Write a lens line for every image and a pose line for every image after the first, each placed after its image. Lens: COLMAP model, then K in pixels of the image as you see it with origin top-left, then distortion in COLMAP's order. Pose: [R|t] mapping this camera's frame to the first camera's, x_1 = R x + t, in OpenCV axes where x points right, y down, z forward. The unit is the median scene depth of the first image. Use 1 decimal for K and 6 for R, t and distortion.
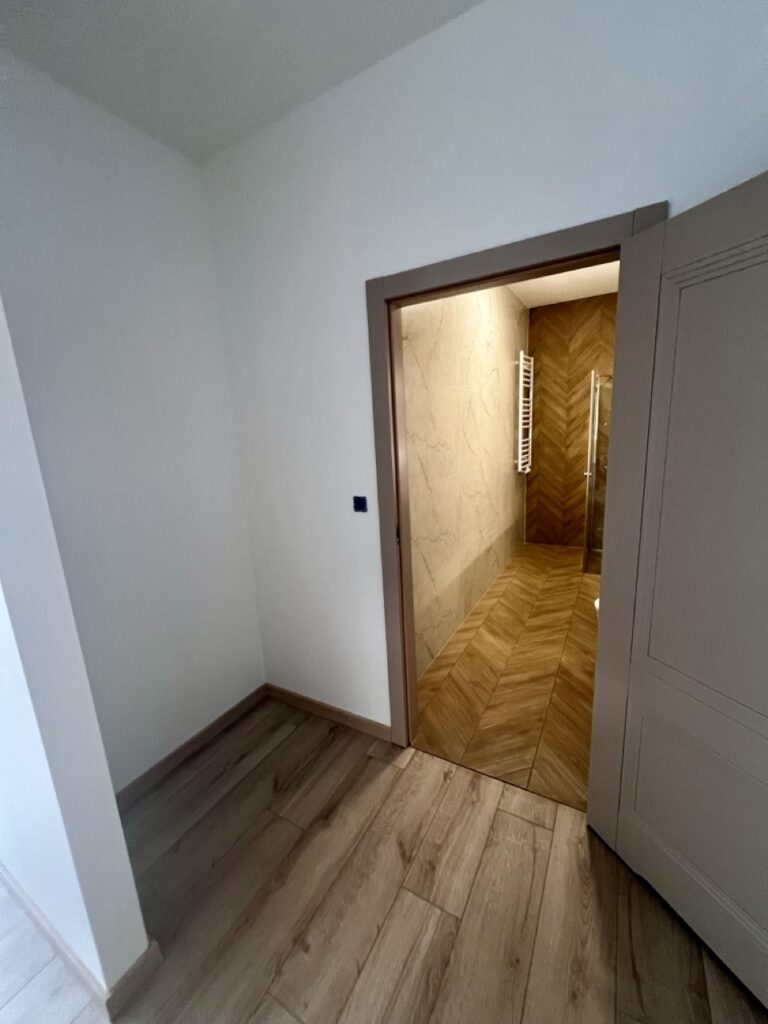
lens RADIAL K [[409.2, 0, 382.1], [0, 409.2, 514.1], [0, 0, 1]] dist [-0.000419, -0.000026]
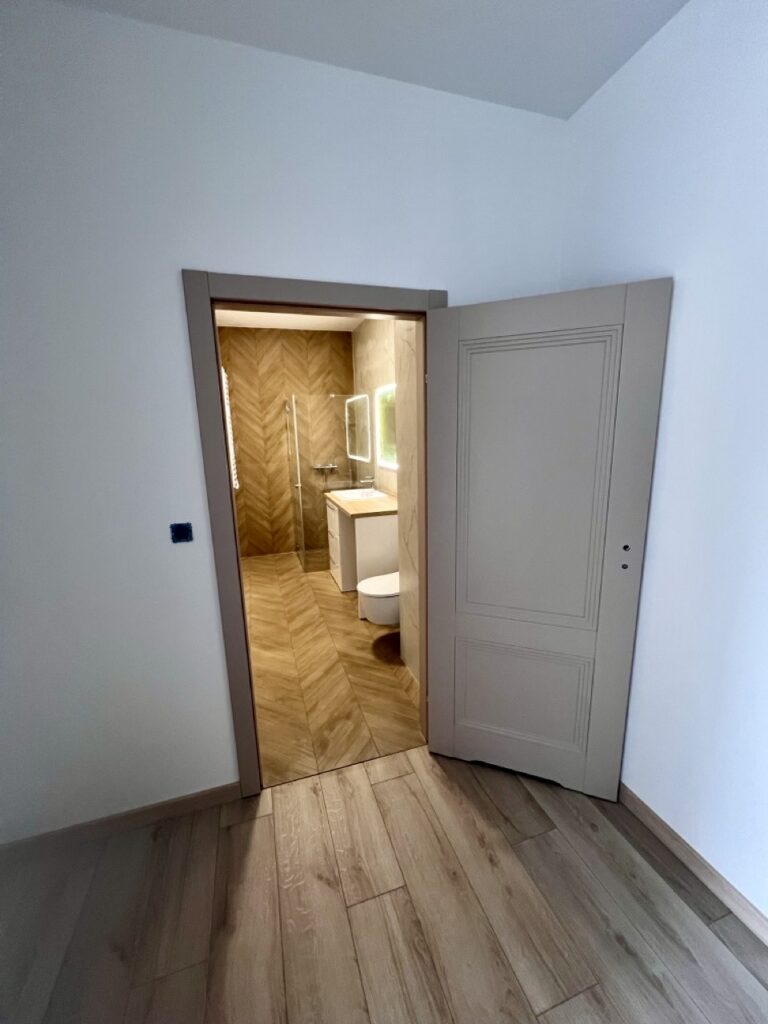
lens RADIAL K [[409.2, 0, 382.1], [0, 409.2, 514.1], [0, 0, 1]] dist [-0.000419, -0.000026]
pose [[0.673408, -0.113525, 0.730502, -0.190418], [0.143675, 0.989395, 0.021313, -0.010672], [-0.725175, 0.090602, 0.682577, 0.071361]]
